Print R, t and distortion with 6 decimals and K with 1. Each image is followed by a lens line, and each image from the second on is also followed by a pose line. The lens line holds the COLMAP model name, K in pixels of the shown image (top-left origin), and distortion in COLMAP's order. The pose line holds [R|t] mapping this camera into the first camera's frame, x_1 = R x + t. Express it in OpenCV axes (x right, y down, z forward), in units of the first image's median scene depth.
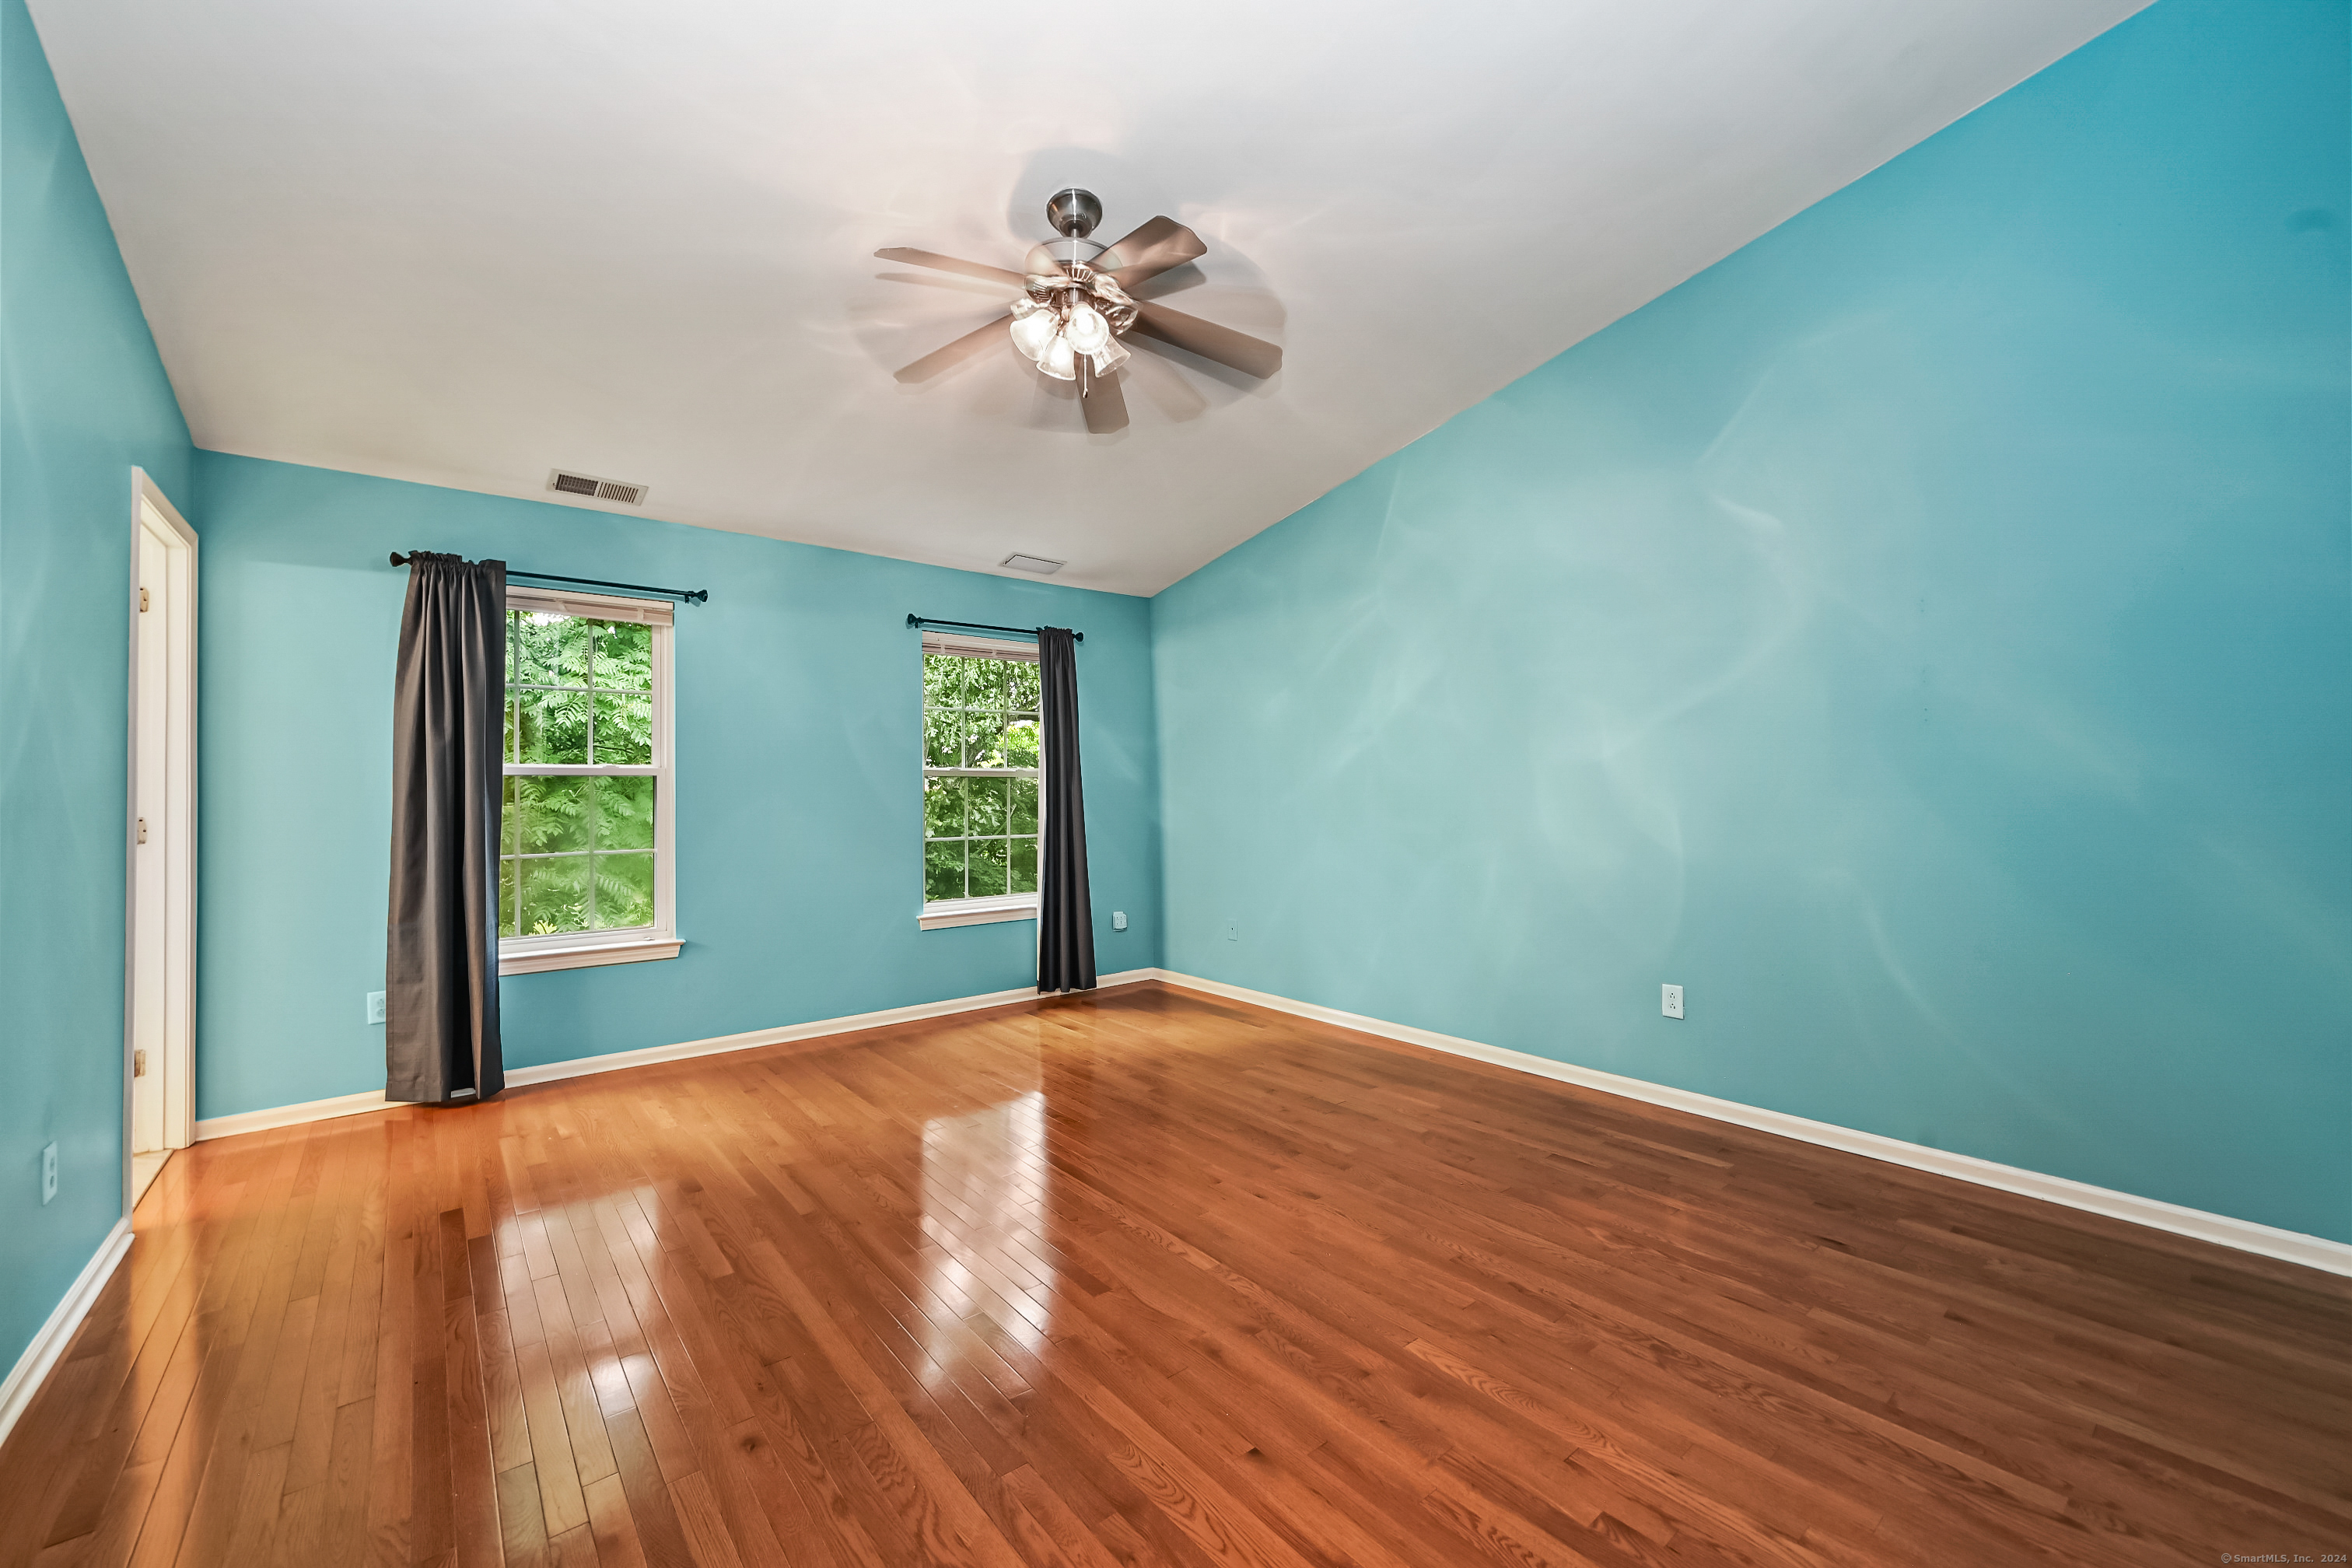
lens RADIAL K [[927.2, 0, 1172.4], [0, 927.2, 785.9], [0, 0, 1]] dist [0.000229, 0.000190]
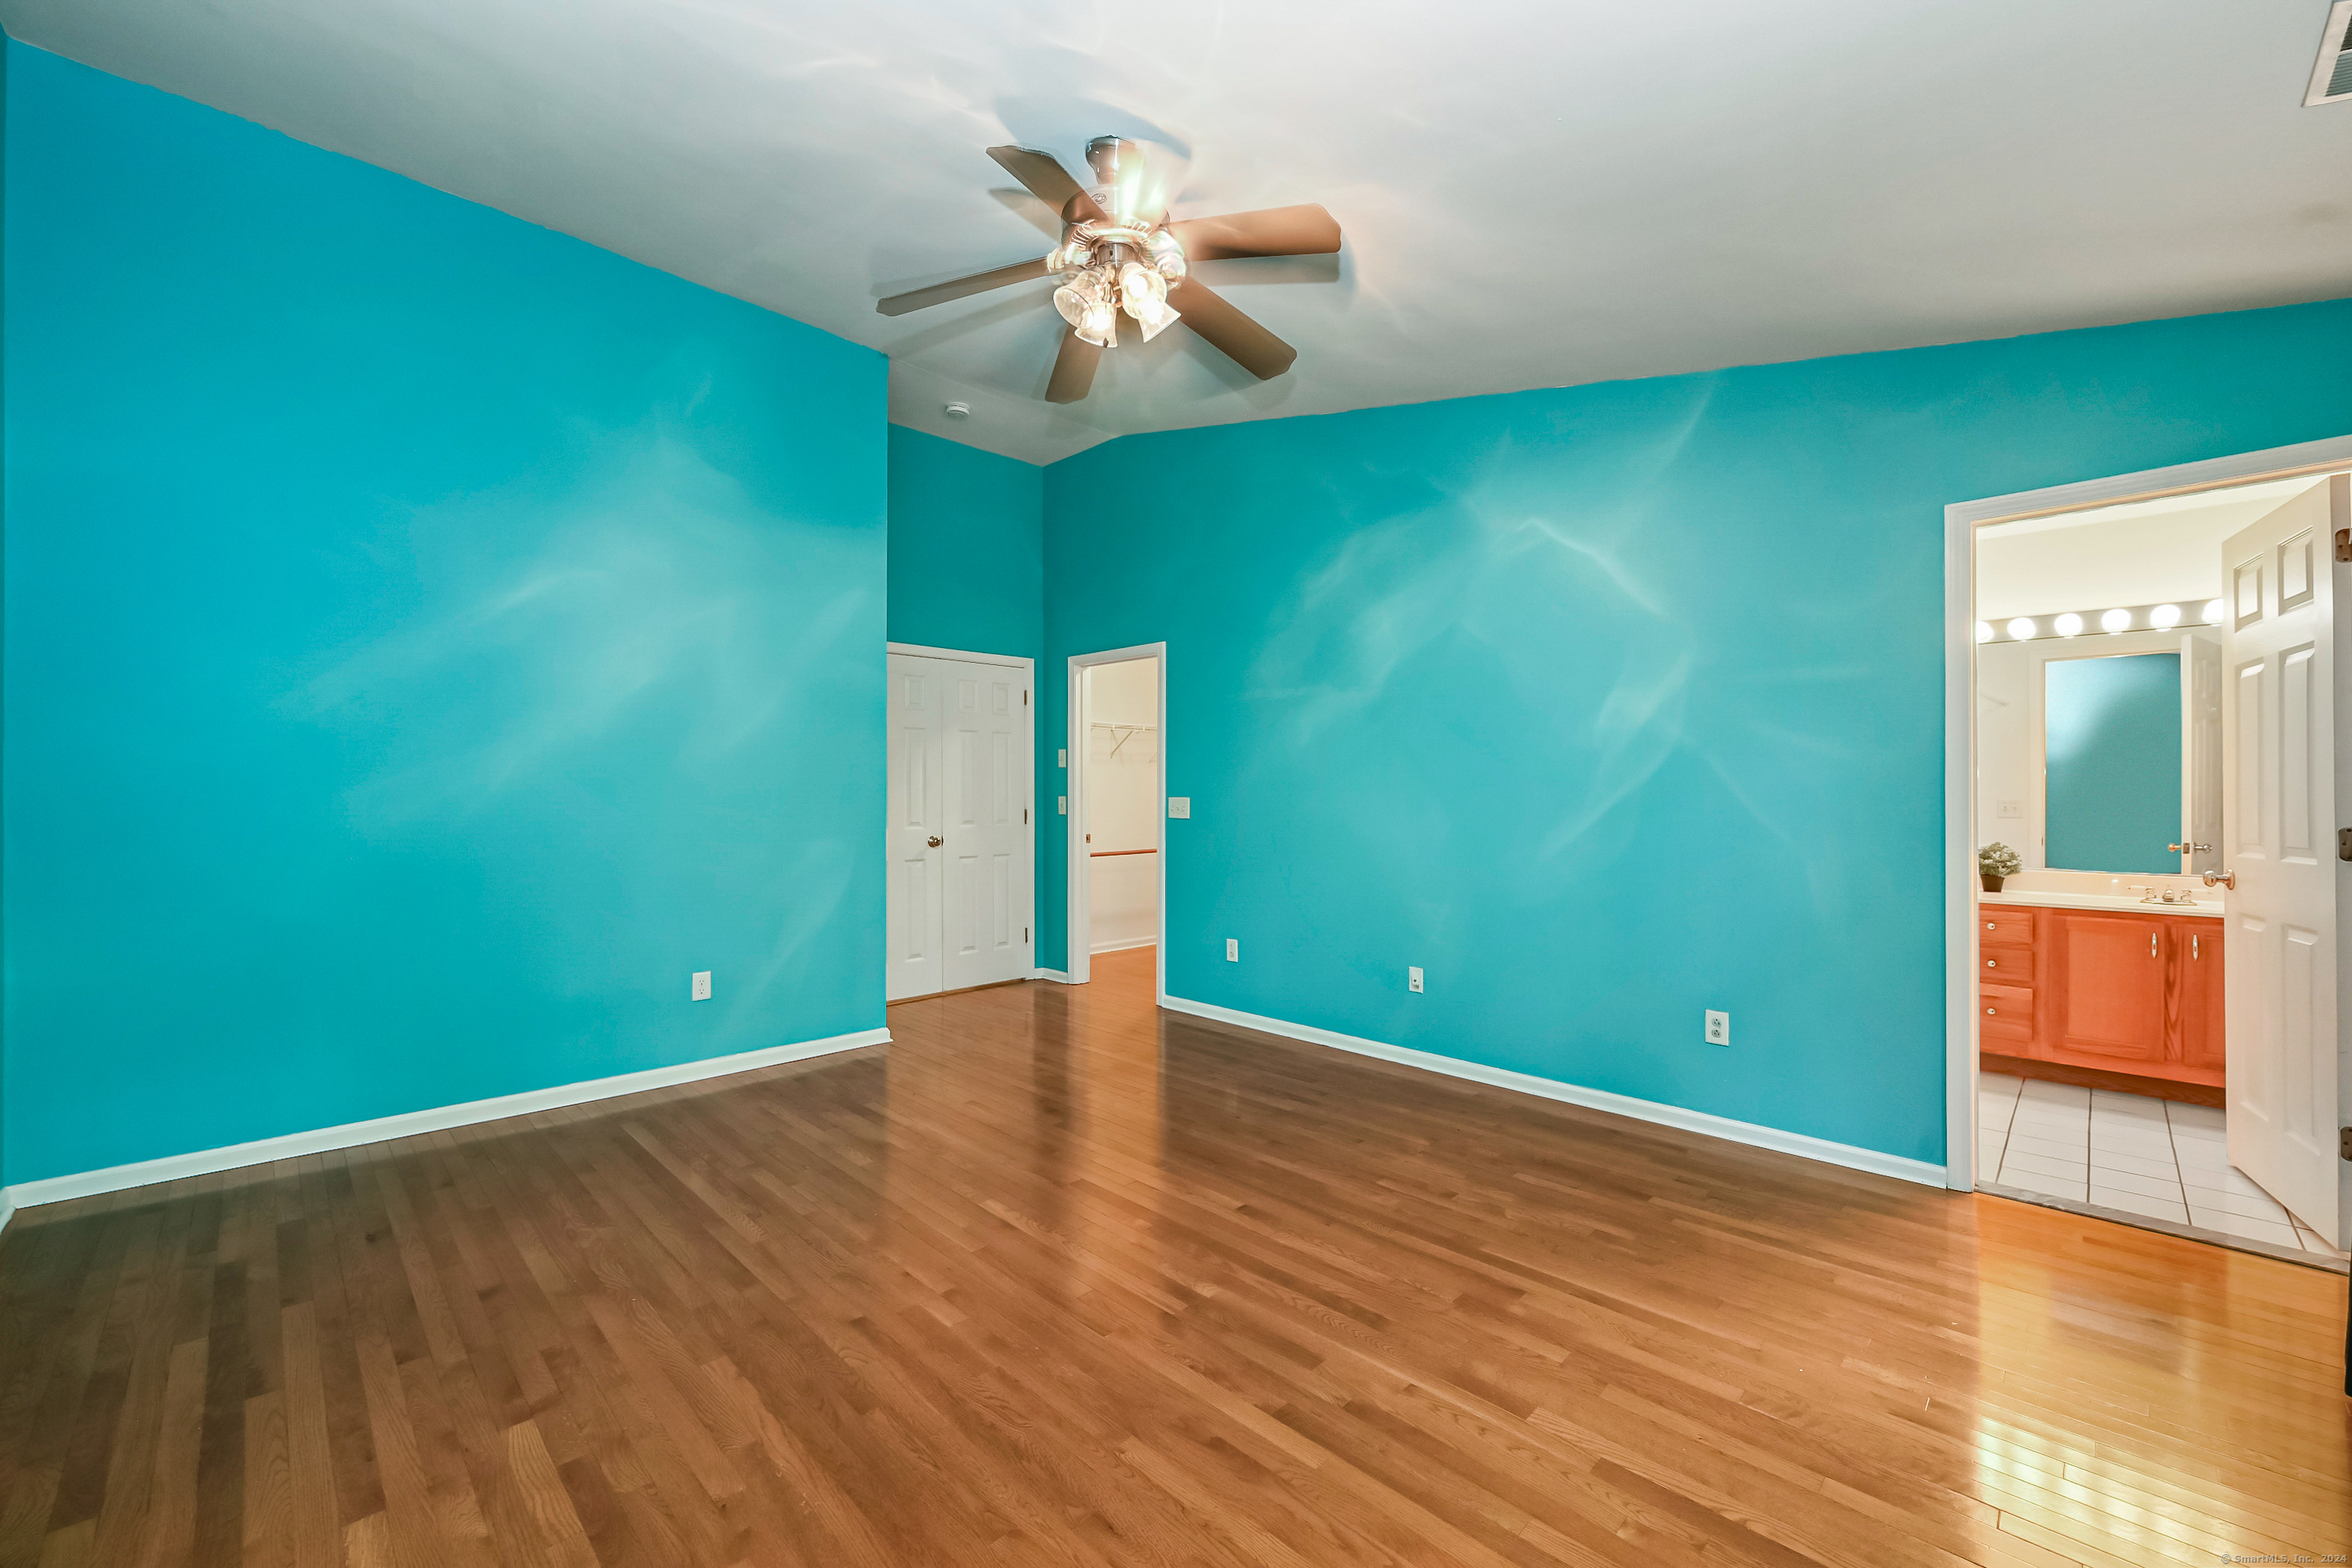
lens RADIAL K [[927.2, 0, 1172.4], [0, 927.2, 785.9], [0, 0, 1]] dist [0.000229, 0.000190]
pose [[-0.995811, 0.001710, -0.091417, -0.079377], [0.004138, 0.999643, -0.026381, 0.018665], [0.091339, -0.026649, -0.995463, 2.039449]]
